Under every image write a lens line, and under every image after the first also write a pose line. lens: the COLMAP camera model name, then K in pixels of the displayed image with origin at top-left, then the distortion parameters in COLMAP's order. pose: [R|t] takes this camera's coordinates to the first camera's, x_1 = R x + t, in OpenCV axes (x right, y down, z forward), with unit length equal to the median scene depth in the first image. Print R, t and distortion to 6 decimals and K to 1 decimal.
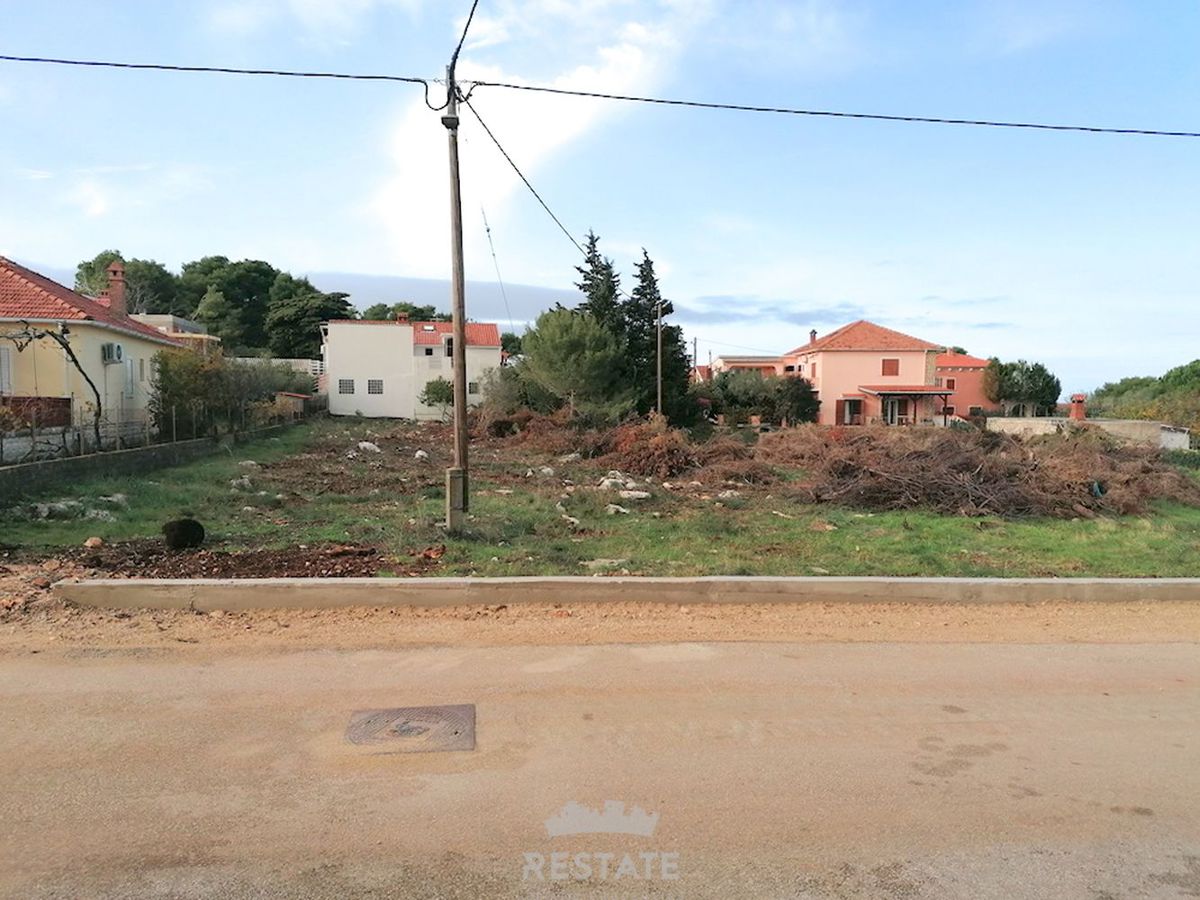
lens RADIAL K [[892.1, 0, 600.0], [0, 892.1, 450.0], [0, 0, 1]] dist [0.103751, -0.131416]
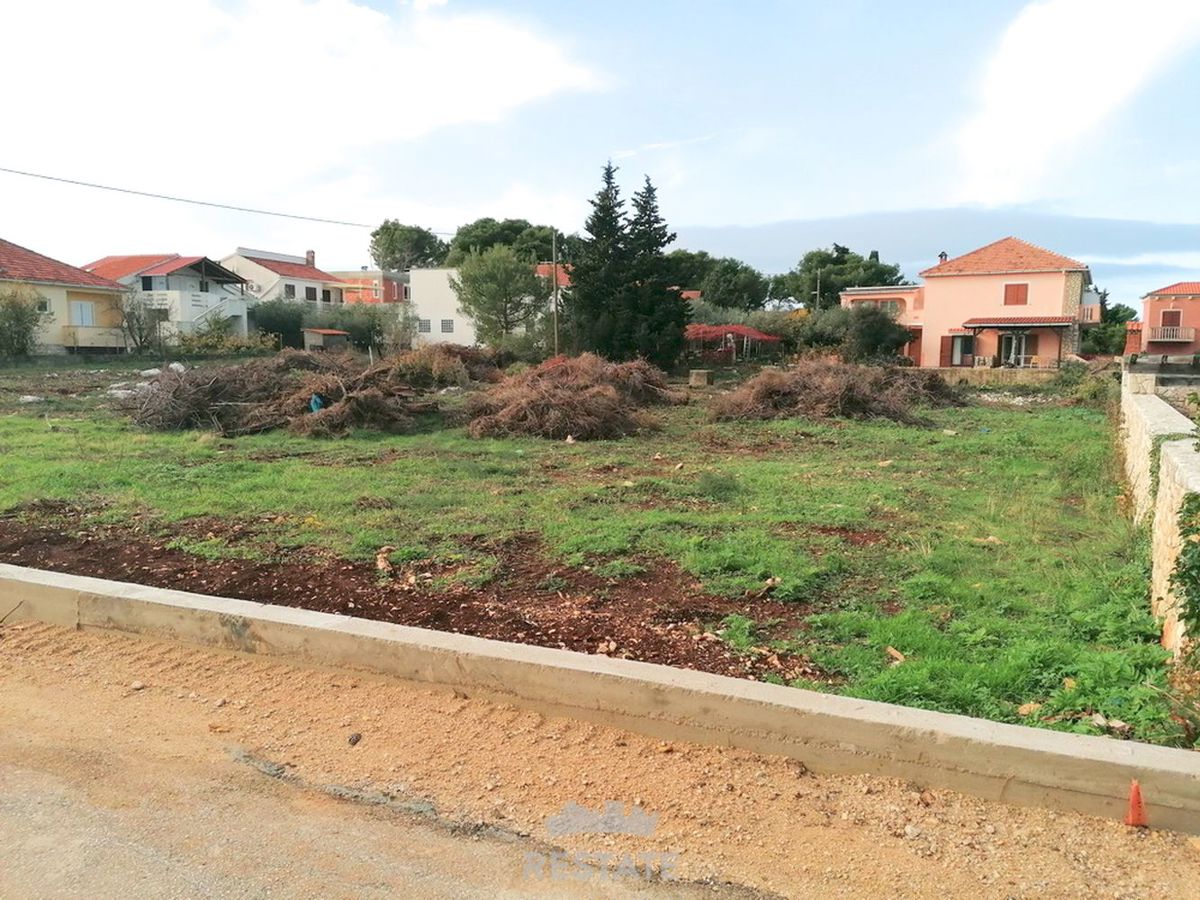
lens RADIAL K [[892.1, 0, 600.0], [0, 892.1, 450.0], [0, 0, 1]] dist [0.103751, -0.131416]
pose [[0.862629, 0.056789, -0.502639, 0.416726], [-0.030497, 0.997709, 0.060383, 0.008363], [0.504917, -0.036759, 0.862385, 0.117724]]
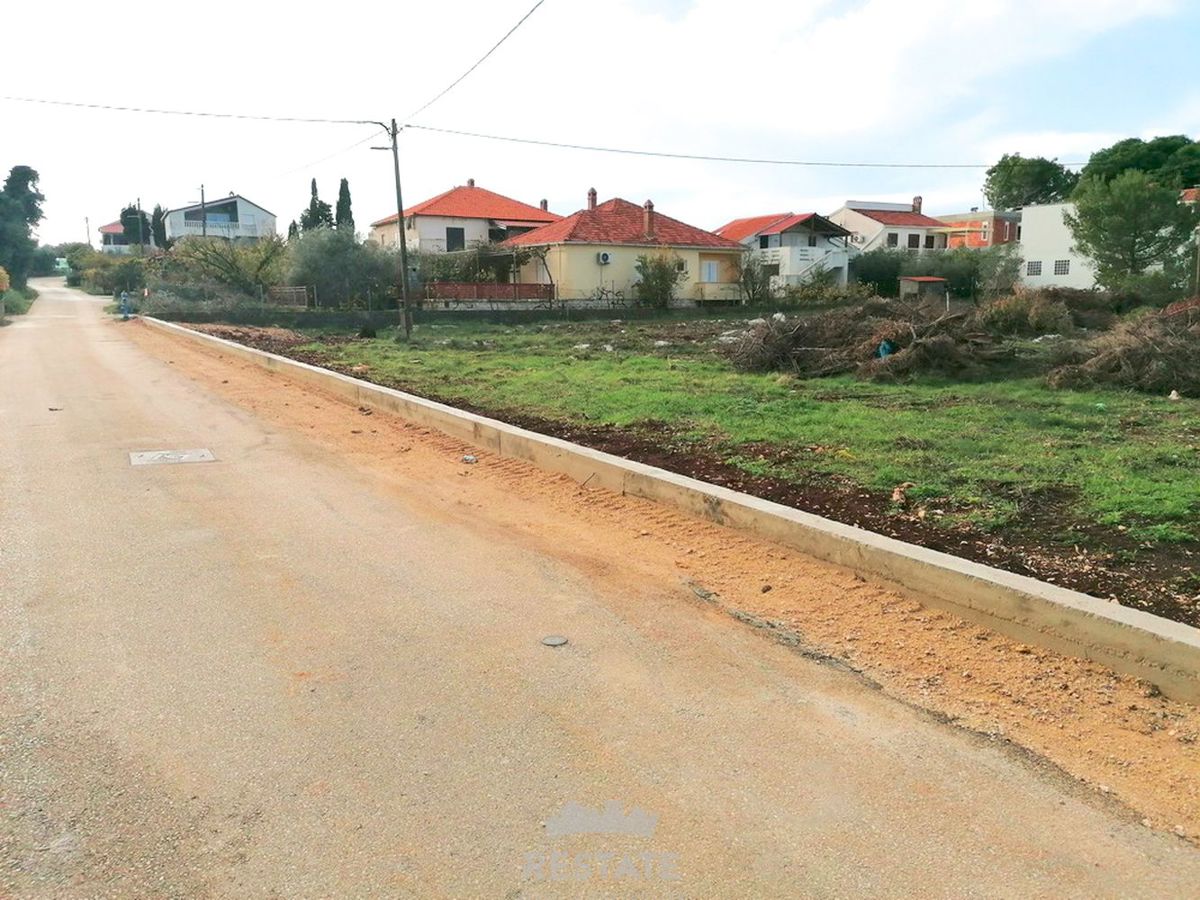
lens RADIAL K [[892.1, 0, 600.0], [0, 892.1, 450.0], [0, 0, 1]] dist [0.103751, -0.131416]
pose [[0.385821, 0.142759, -0.911462, 0.436645], [-0.039235, 0.989600, 0.138390, 0.009150], [0.921739, -0.017632, 0.387409, 0.116885]]
